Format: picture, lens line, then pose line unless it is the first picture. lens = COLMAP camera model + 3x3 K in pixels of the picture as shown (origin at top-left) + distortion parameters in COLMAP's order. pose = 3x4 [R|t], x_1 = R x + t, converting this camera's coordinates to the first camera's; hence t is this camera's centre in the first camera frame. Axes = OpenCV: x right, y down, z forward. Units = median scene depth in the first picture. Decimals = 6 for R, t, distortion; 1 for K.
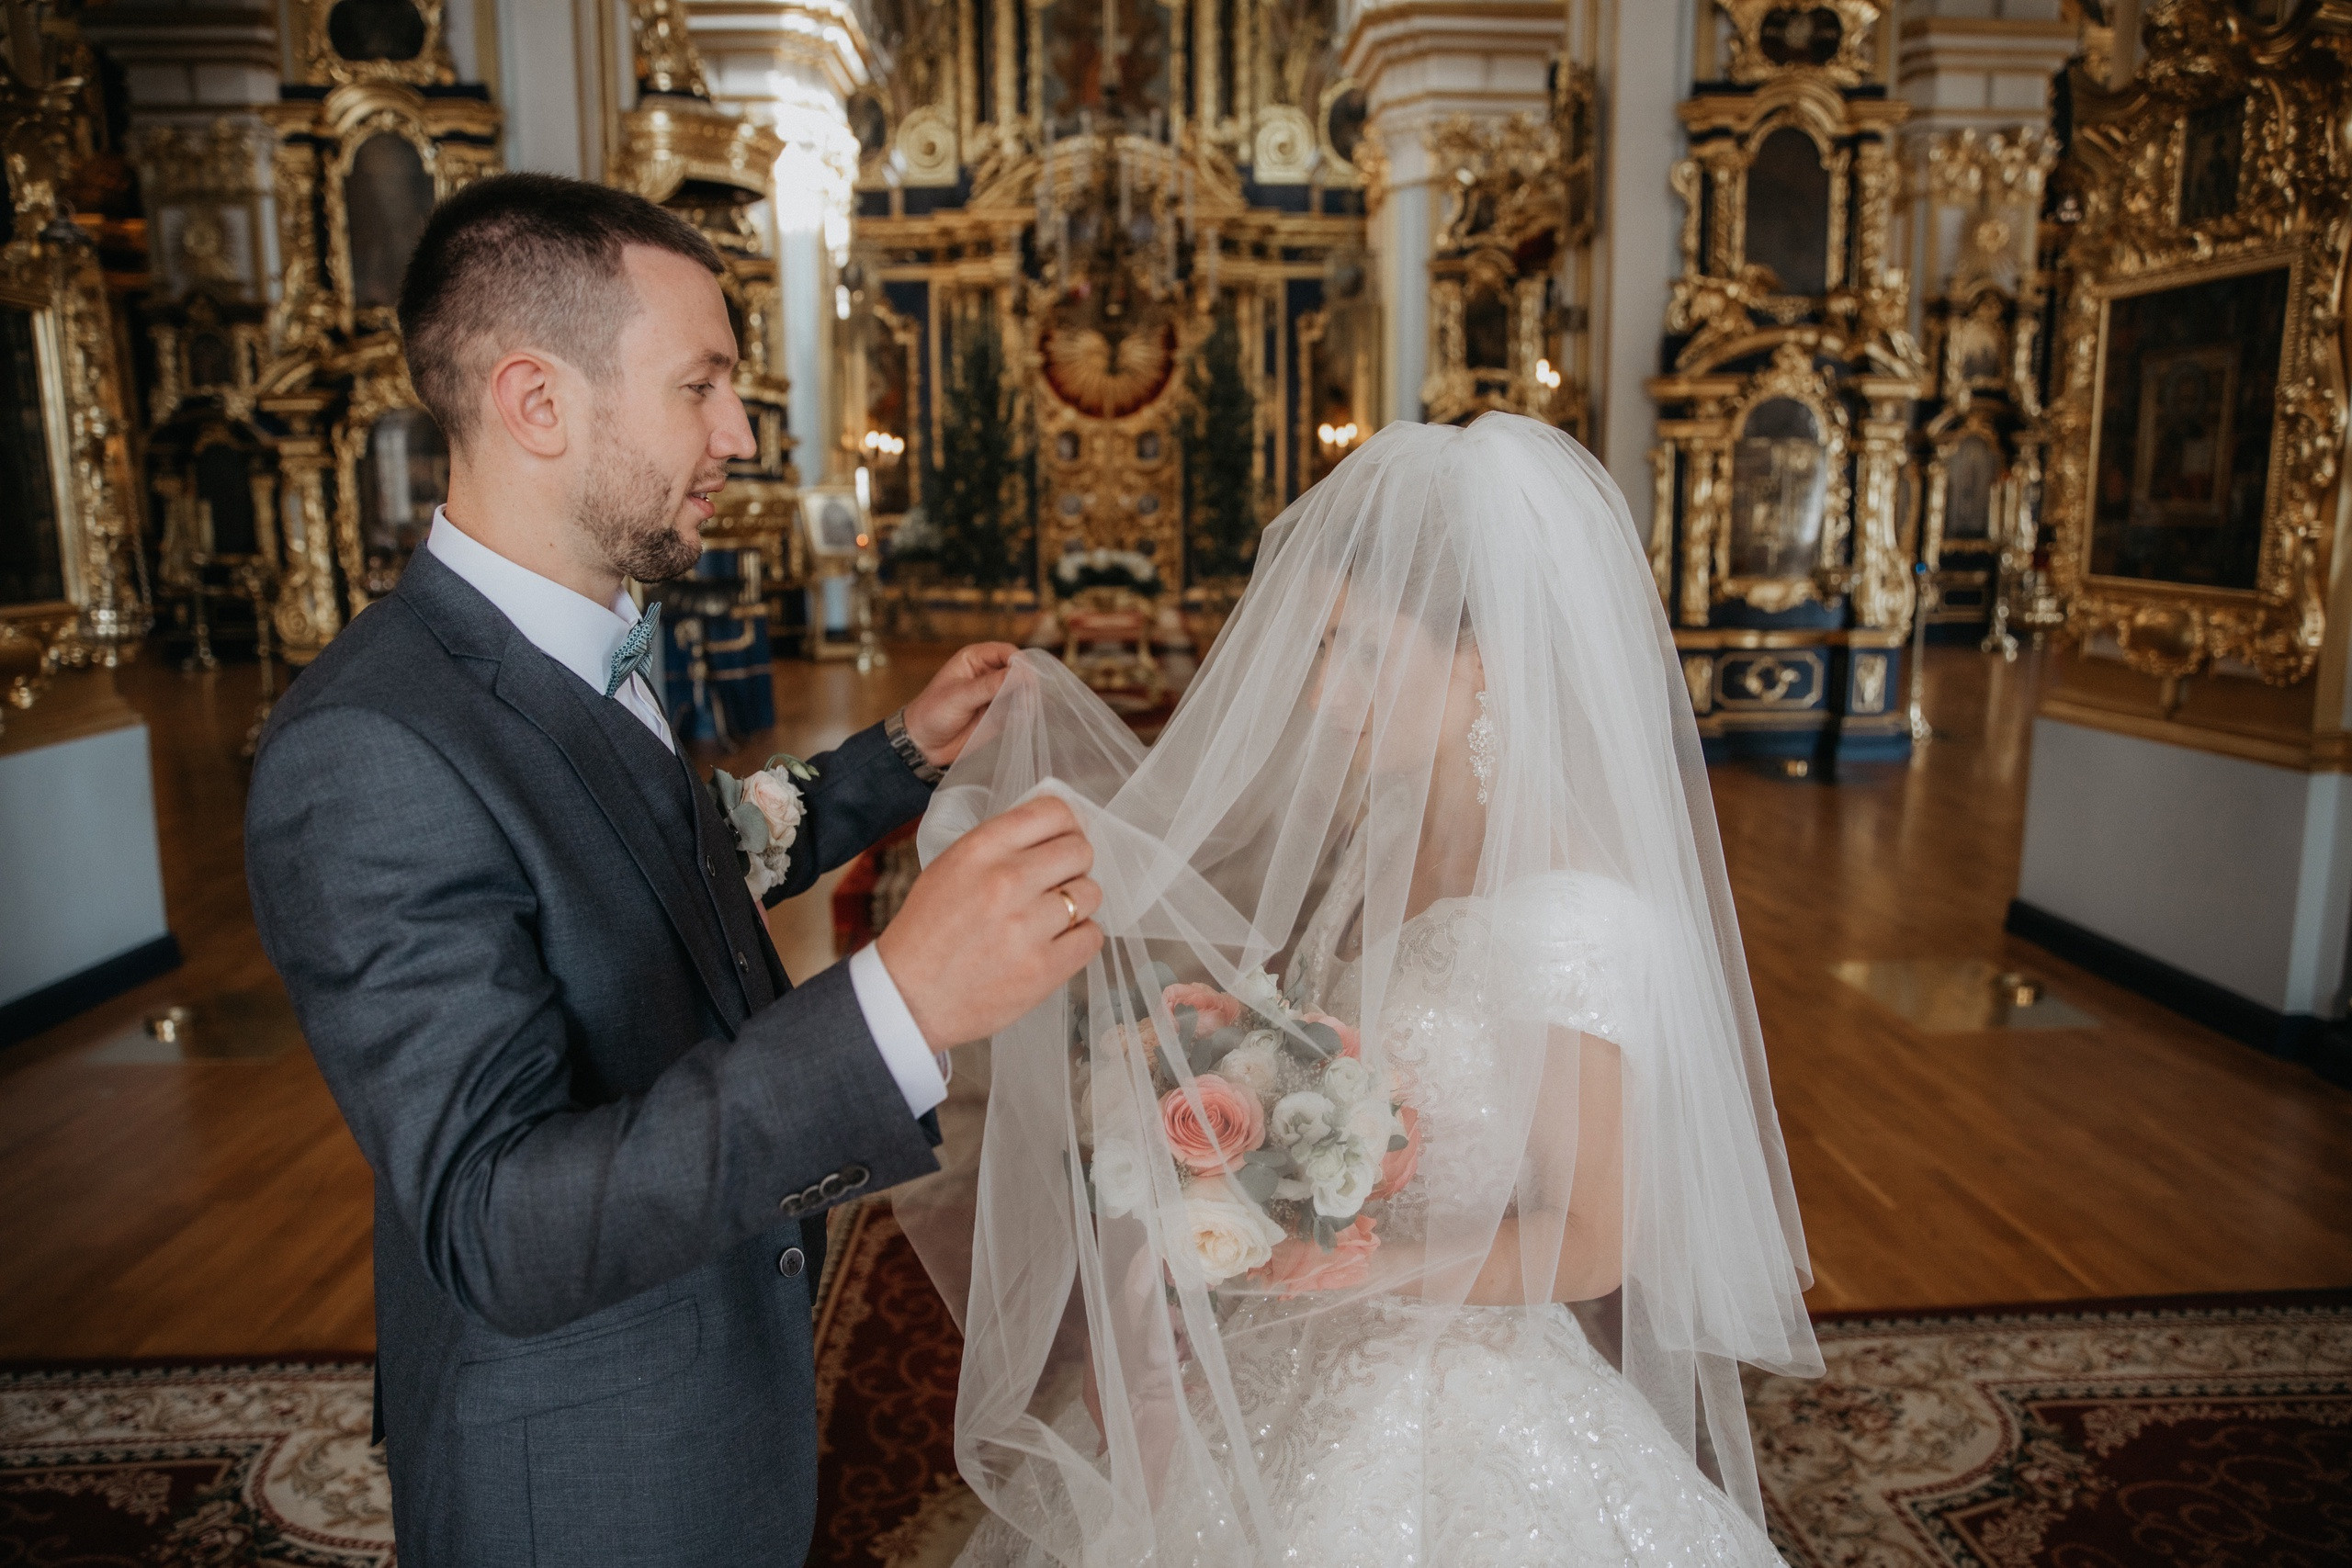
lens RADIAL K [[1677.5, 0, 1177.2], [0, 1677.5, 793.8], [0, 0, 1]] dist [-0.081999, 0.013389]
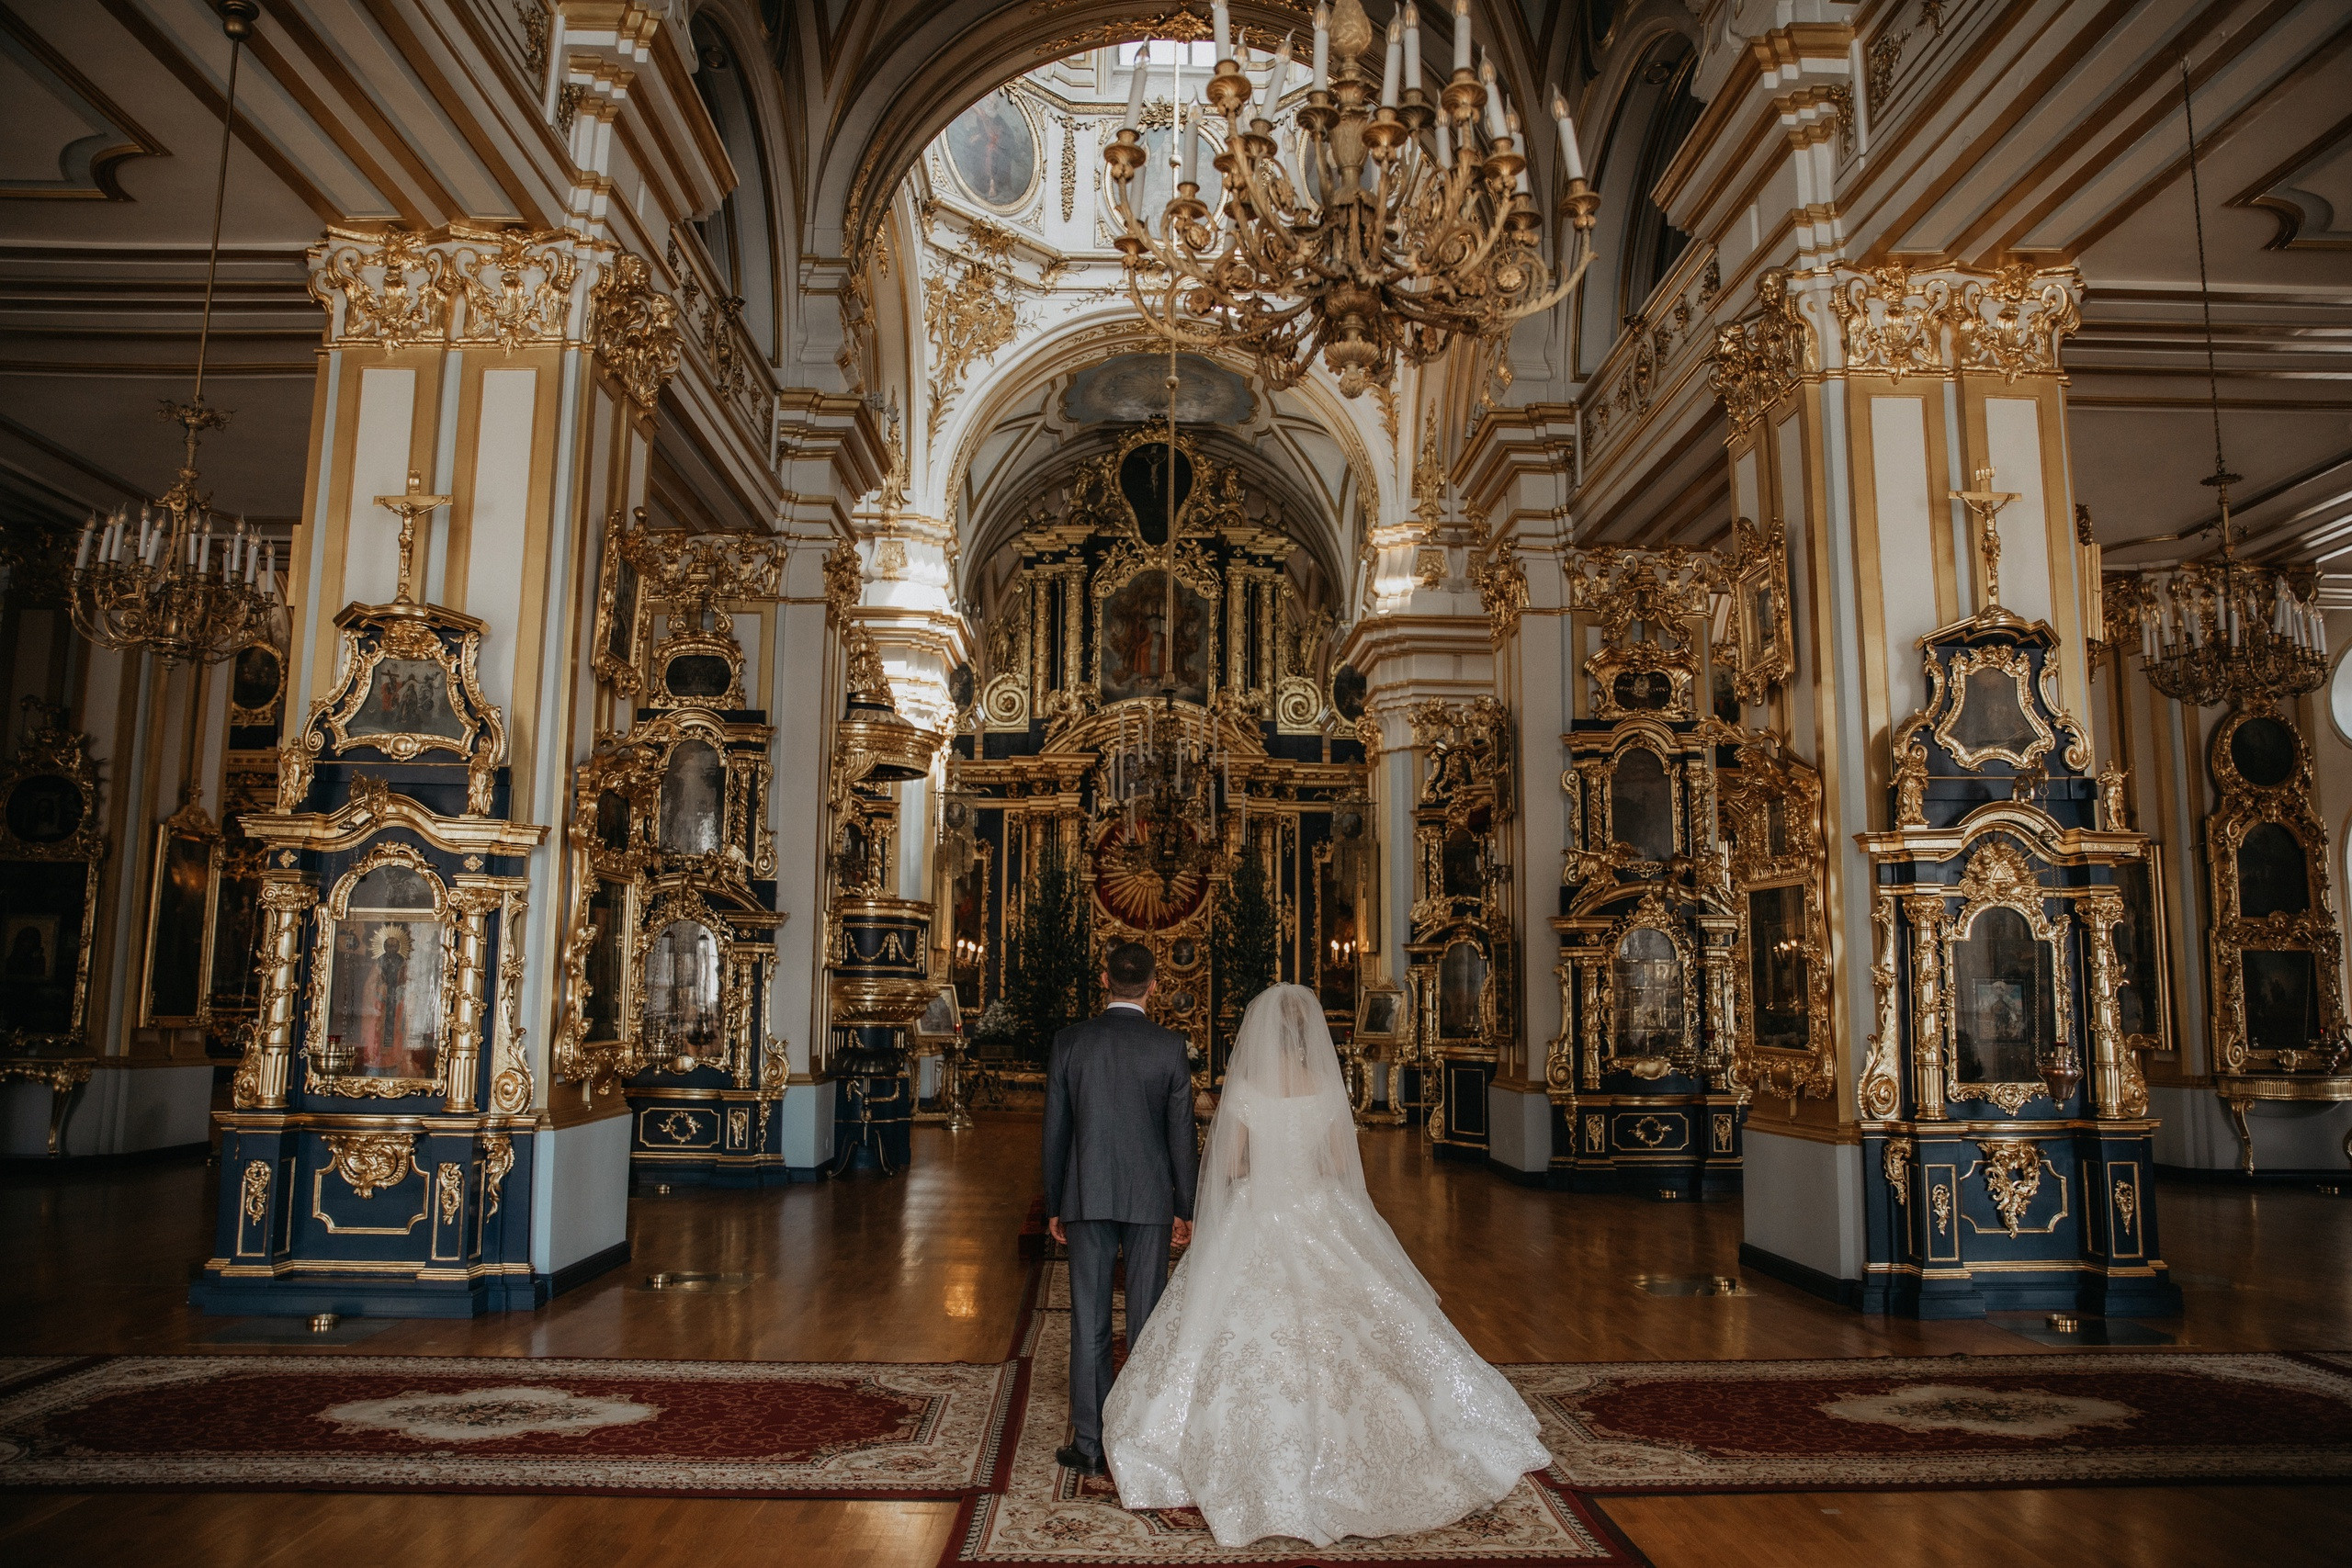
lens RADIAL K [[1677.5, 0, 1178.6], [0, 1677.5, 775.1], [0, 0, 1]] dist [-0.081999, 0.013389]
pose [[0.999856, 0.011878, -0.012110, -0.011732], [-0.014961, 0.953935, -0.299642, 0.036847], [0.007993, 0.299780, 0.953975, -0.219494]]
